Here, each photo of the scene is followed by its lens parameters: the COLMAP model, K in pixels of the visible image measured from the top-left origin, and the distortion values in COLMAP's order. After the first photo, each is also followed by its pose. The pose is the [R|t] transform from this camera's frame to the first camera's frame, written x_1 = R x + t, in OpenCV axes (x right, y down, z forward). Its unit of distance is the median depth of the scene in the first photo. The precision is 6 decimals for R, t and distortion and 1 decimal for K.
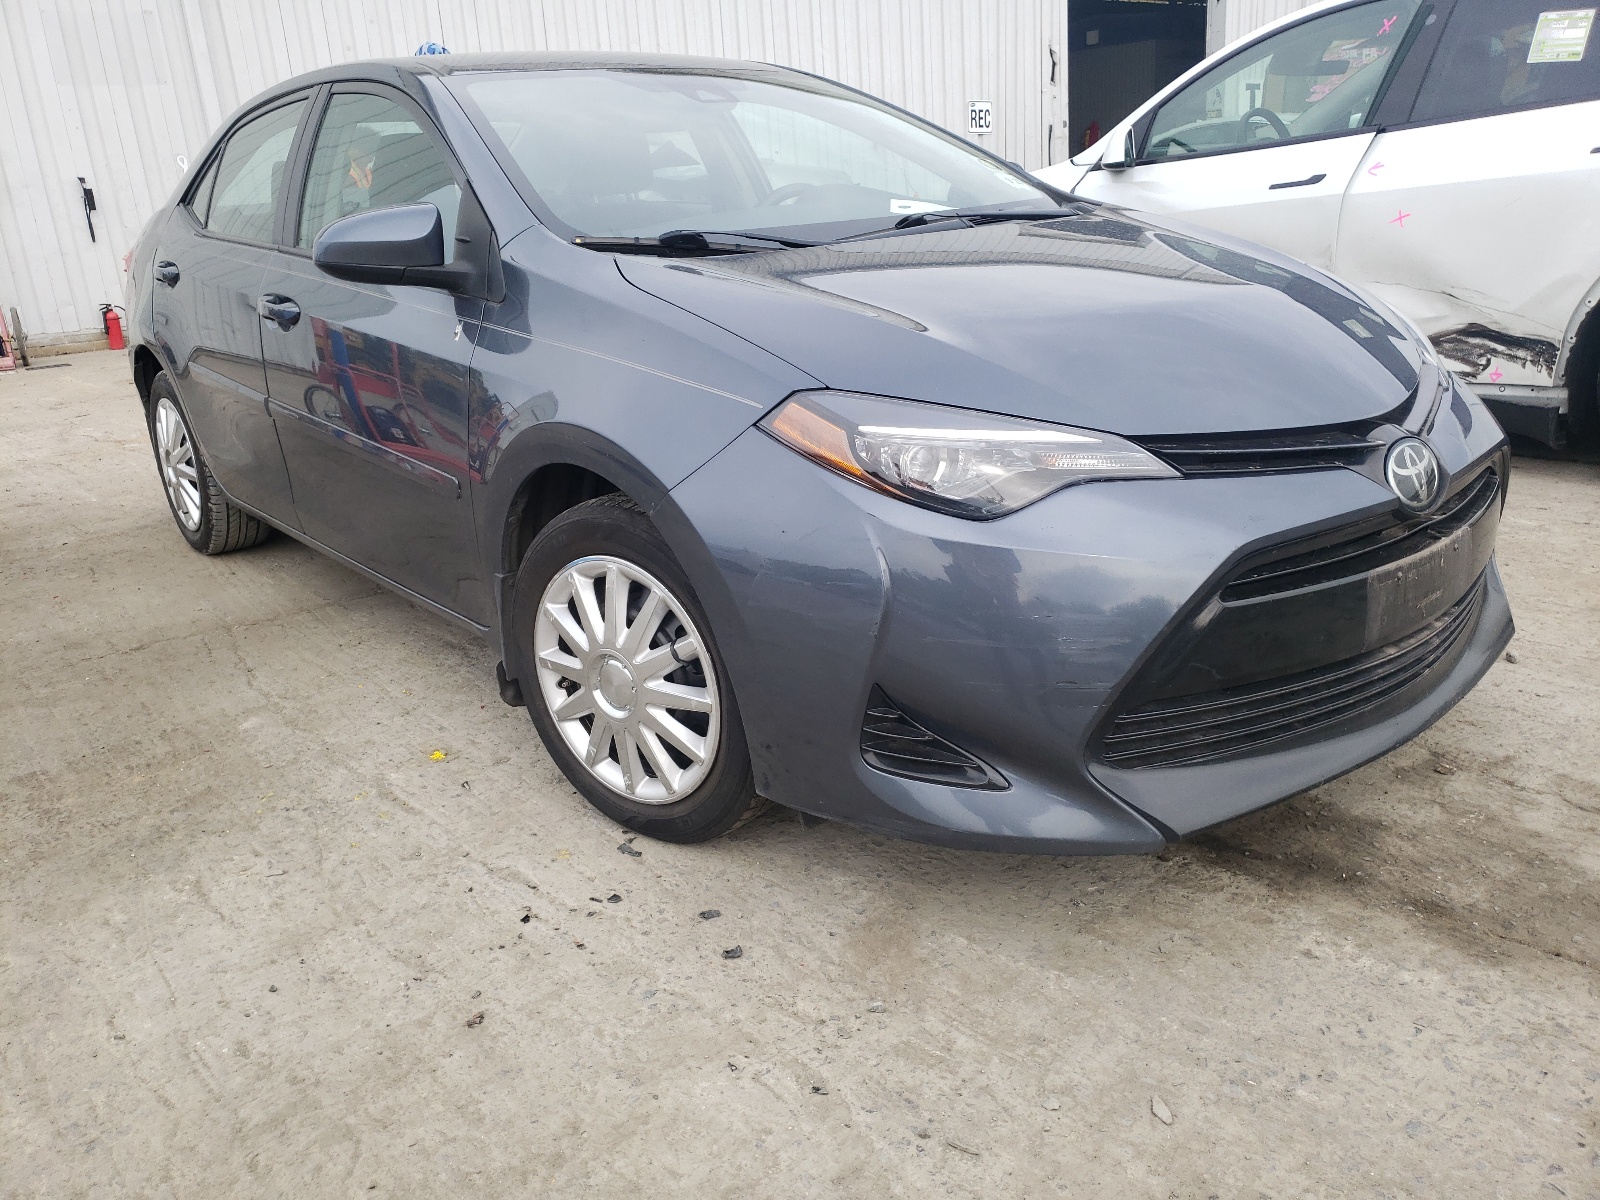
lens RADIAL K [[1218.3, 0, 801.8], [0, 1218.3, 575.4], [0, 0, 1]] dist [0.022228, 0.002057]
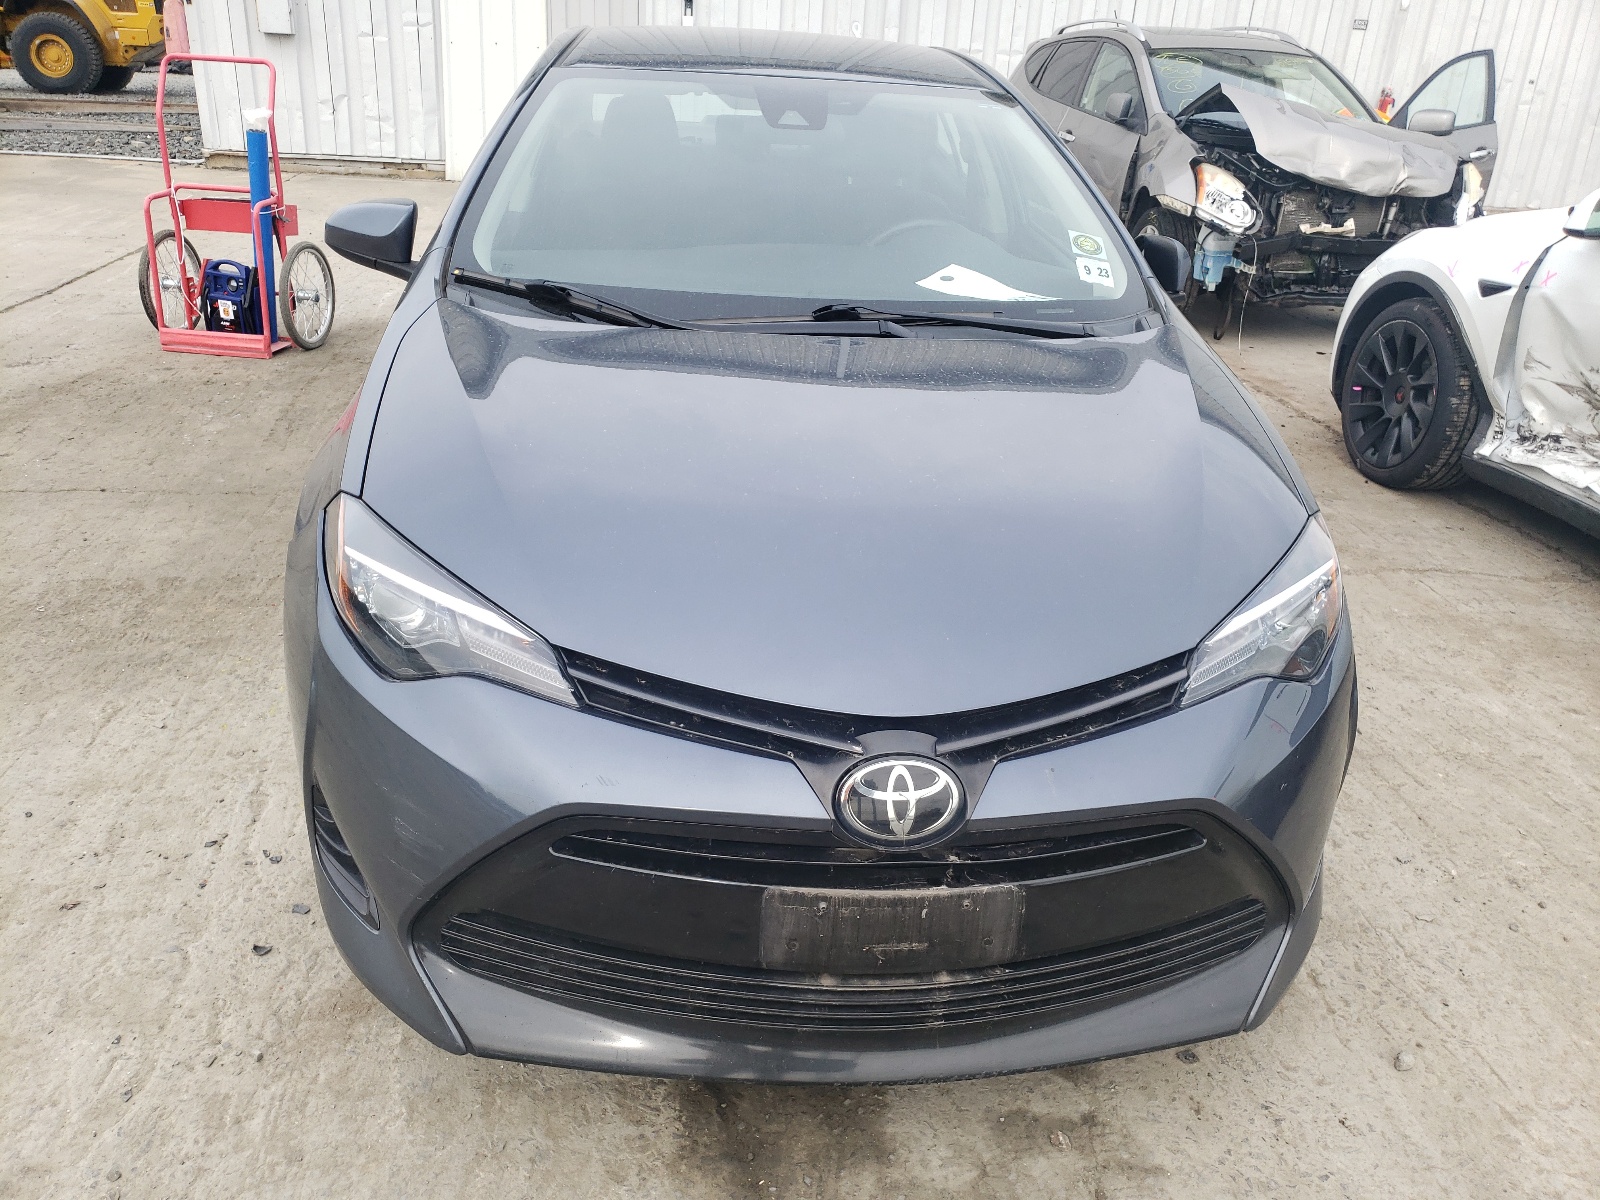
lens RADIAL K [[1241.0, 0, 800.0], [0, 1241.0, 600.0], [0, 0, 1]] dist [0.012462, 0.007223]
pose [[0.825729, 0.324263, -0.461546, 0.772638], [-0.270999, 0.945682, 0.179567, -0.334507], [0.494703, -0.023195, 0.868753, 0.251258]]
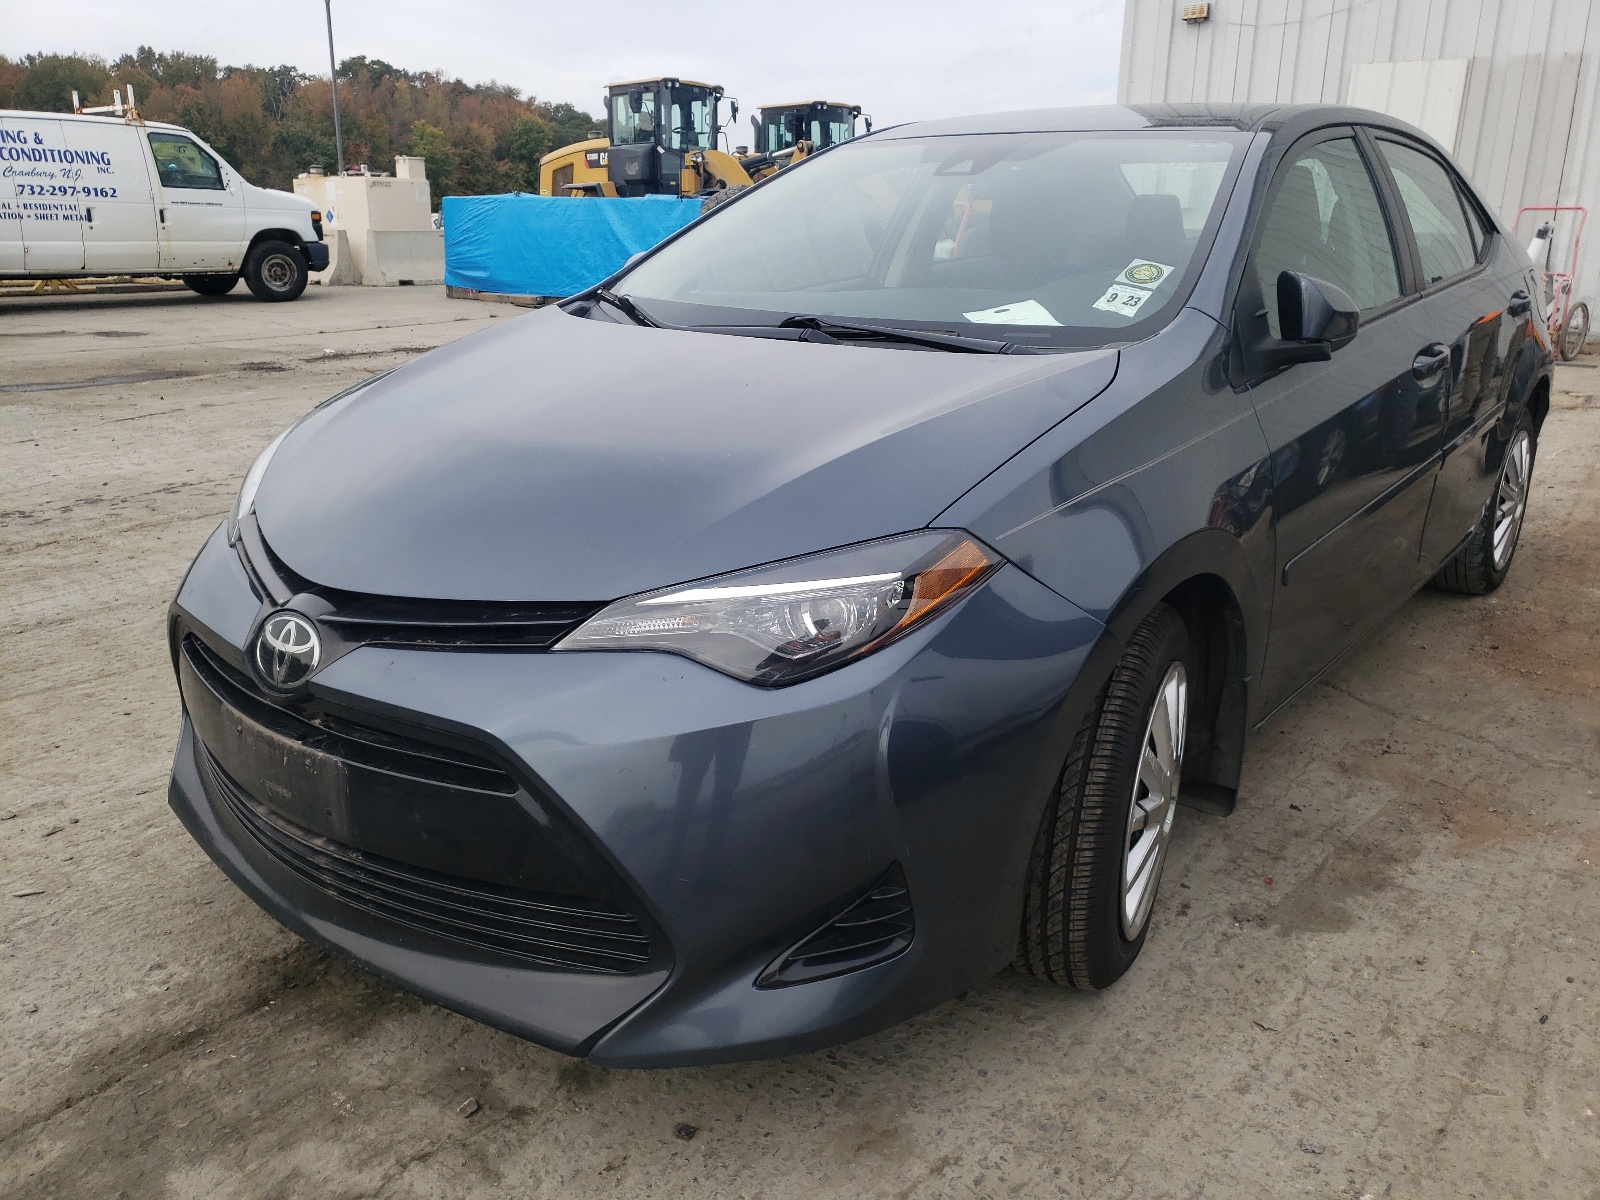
lens RADIAL K [[1241.0, 0, 800.0], [0, 1241.0, 600.0], [0, 0, 1]] dist [0.012462, 0.007223]
pose [[0.199538, 0.350332, -0.915124, 1.395087], [-0.320461, 0.905881, 0.276919, -0.490670], [0.926007, 0.238005, 0.293025, 1.062383]]
